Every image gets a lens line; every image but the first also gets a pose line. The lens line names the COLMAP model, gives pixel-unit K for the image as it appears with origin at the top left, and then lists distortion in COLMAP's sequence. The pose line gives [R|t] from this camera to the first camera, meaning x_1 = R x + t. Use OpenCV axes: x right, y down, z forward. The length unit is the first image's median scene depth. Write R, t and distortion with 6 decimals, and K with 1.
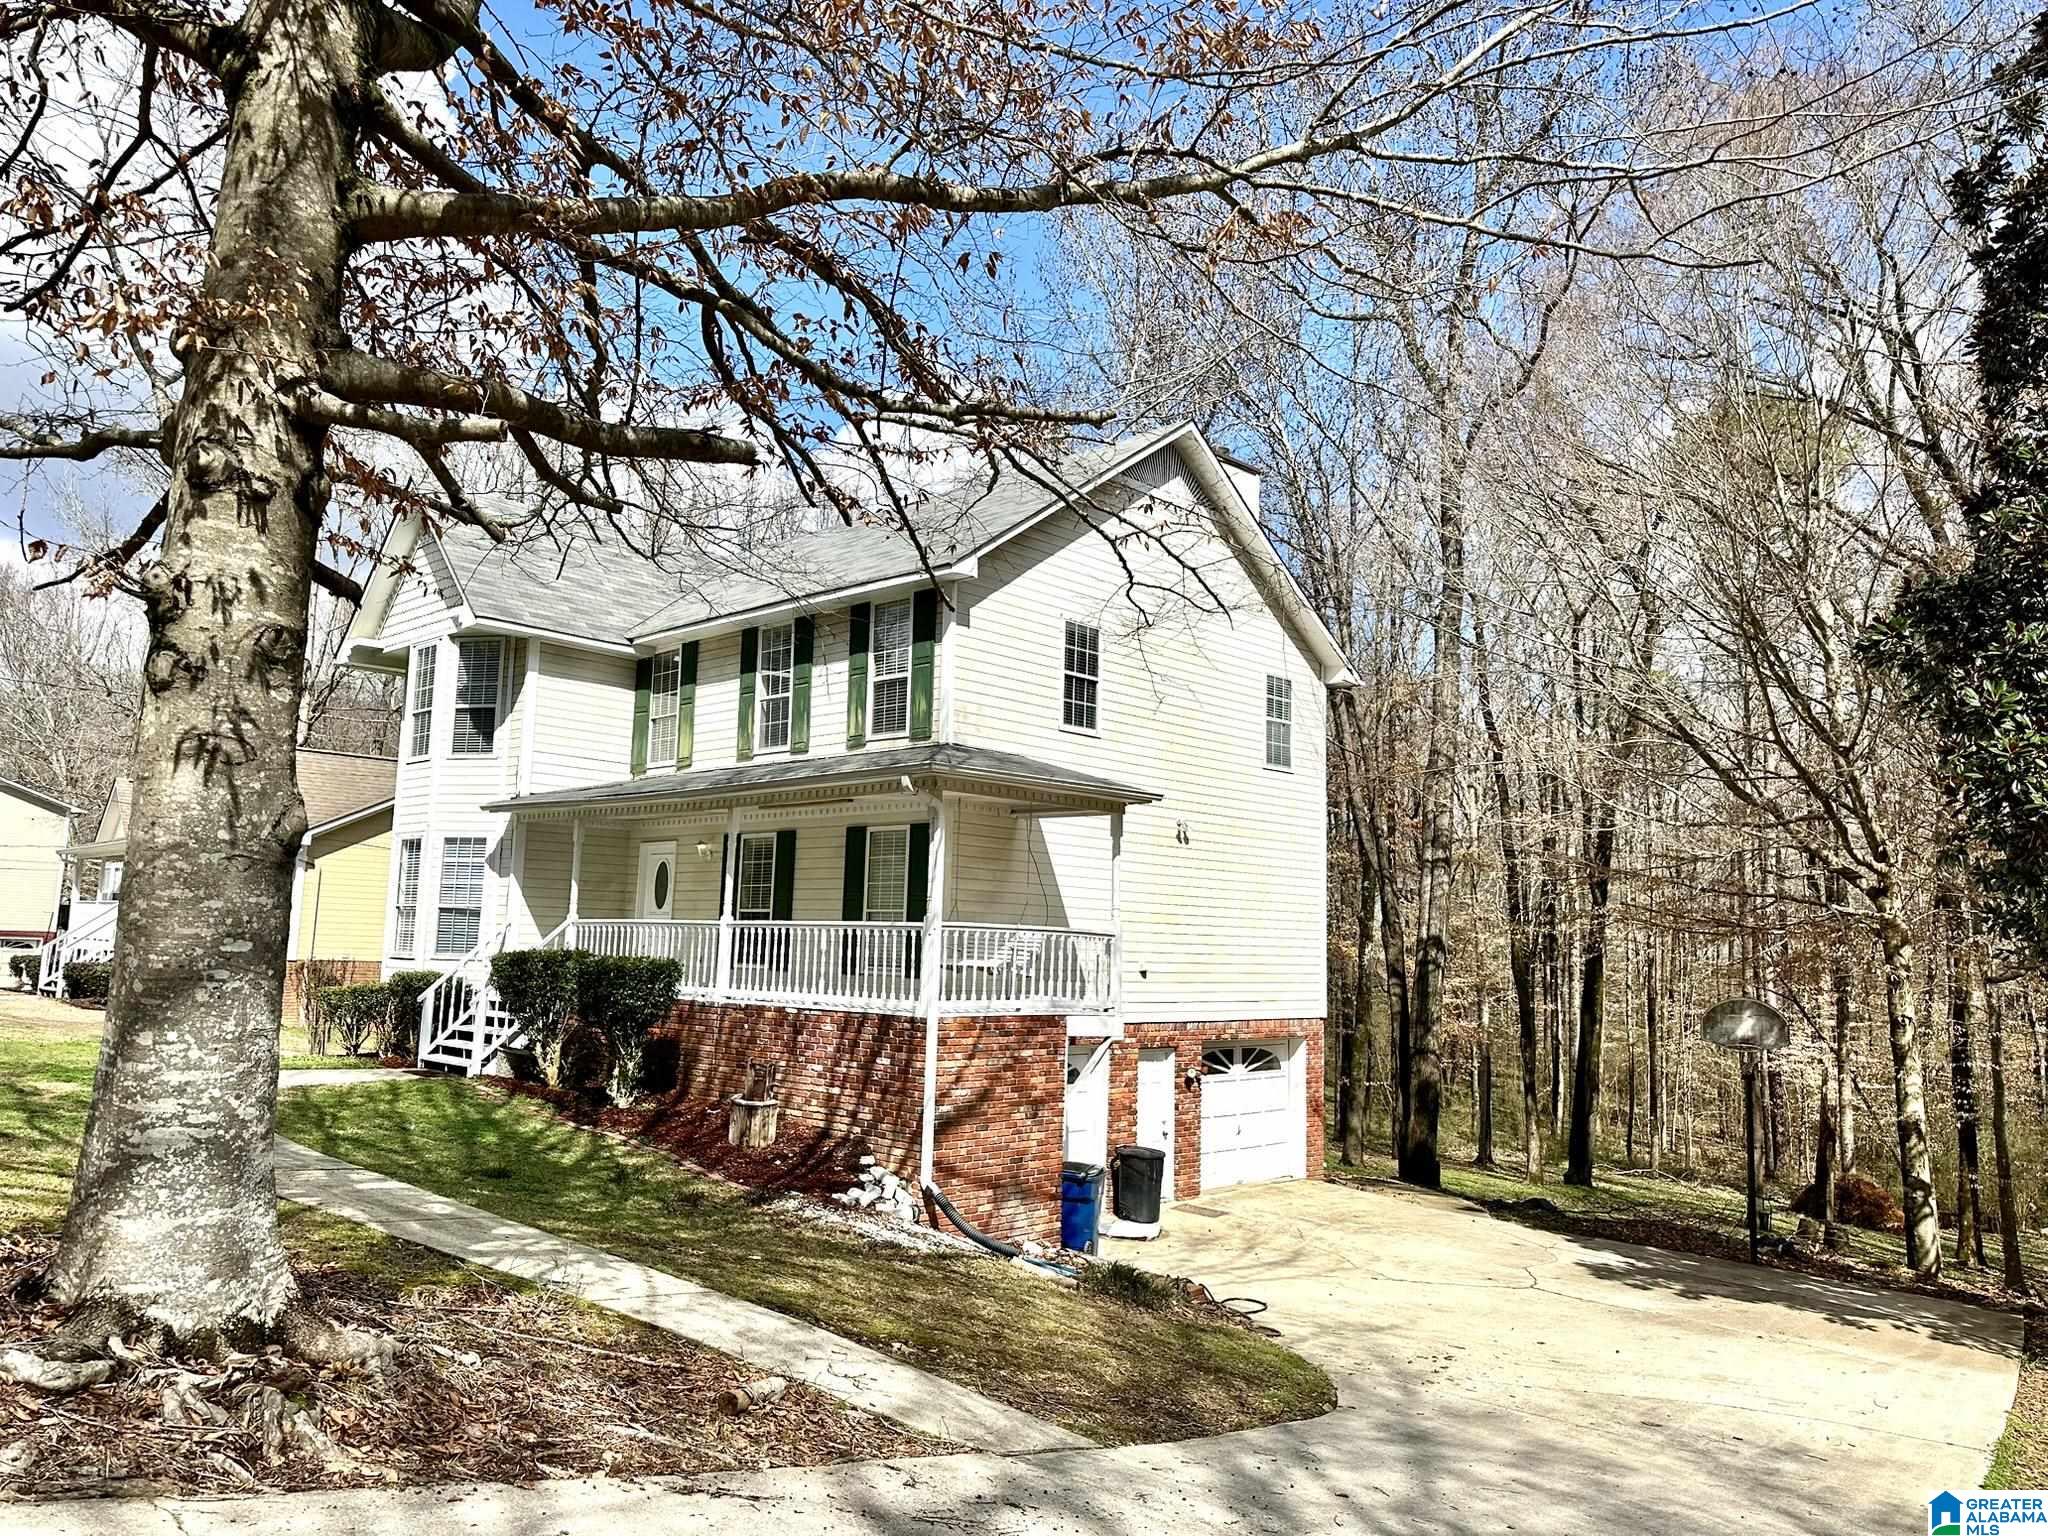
lens RADIAL K [[1421.2, 0, 1123.2], [0, 1421.2, 765.6], [0, 0, 1]] dist [0.174665, -0.158922]
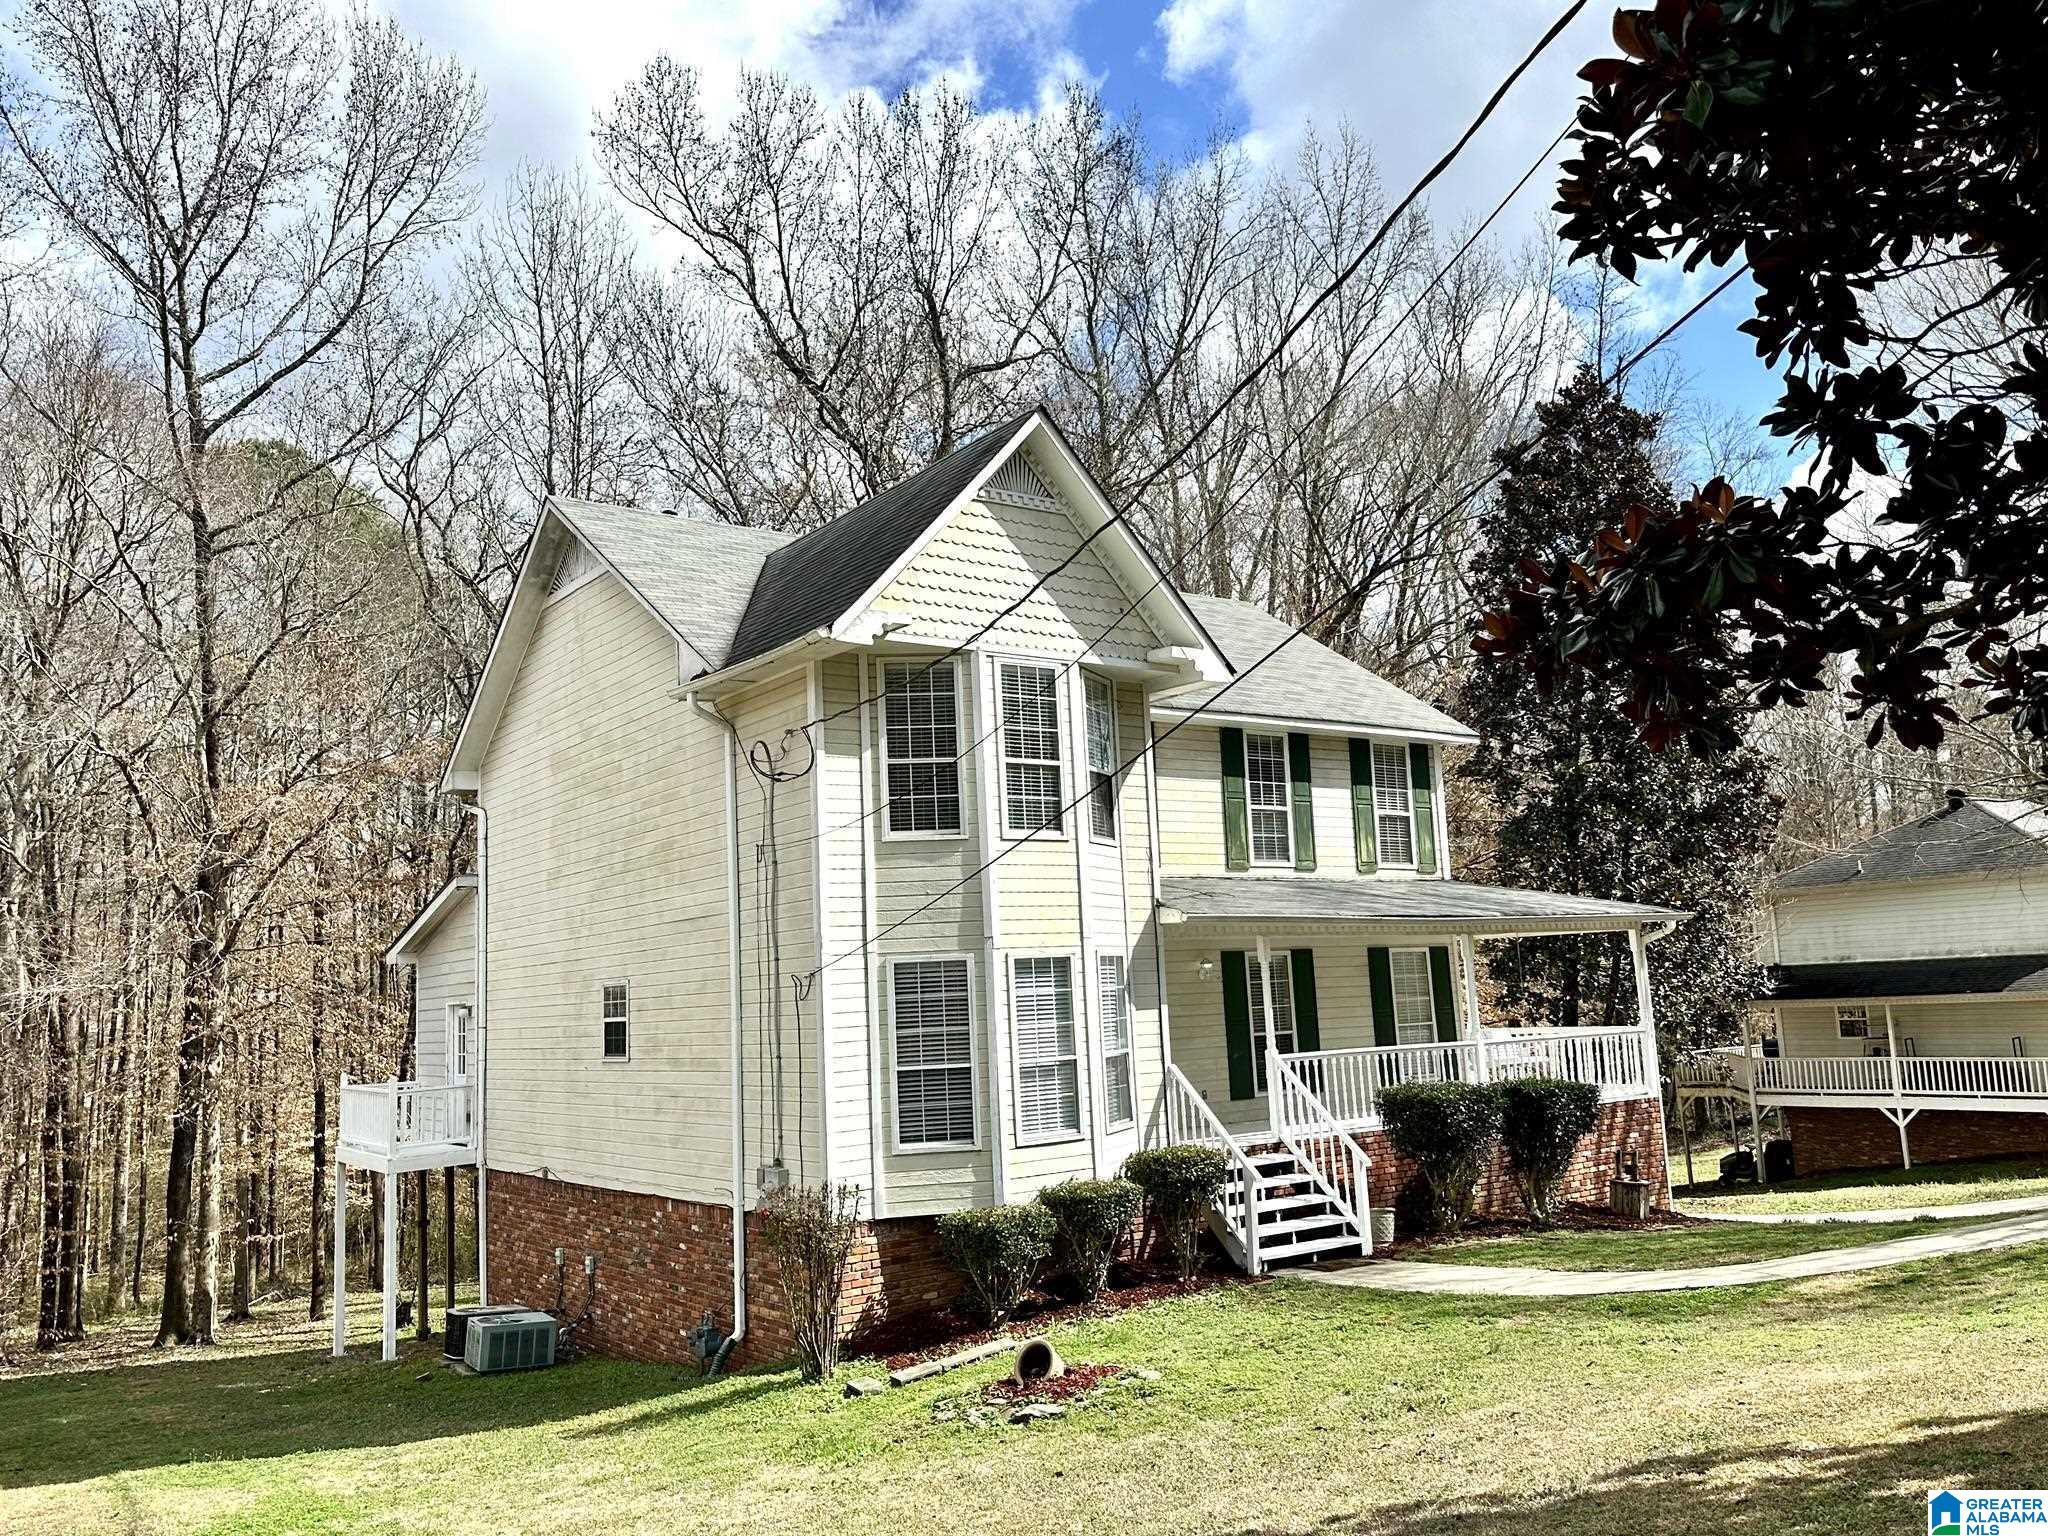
lens RADIAL K [[1436.1, 0, 1024.0], [0, 1436.1, 768.0], [0, 0, 1]] dist [0.059842, -0.000815]
pose [[0.221202, 0.111322, 0.968854, -1.298006], [-0.075525, 0.992435, -0.096788, 0.033162], [-0.972299, -0.051763, 0.227936, 1.001507]]
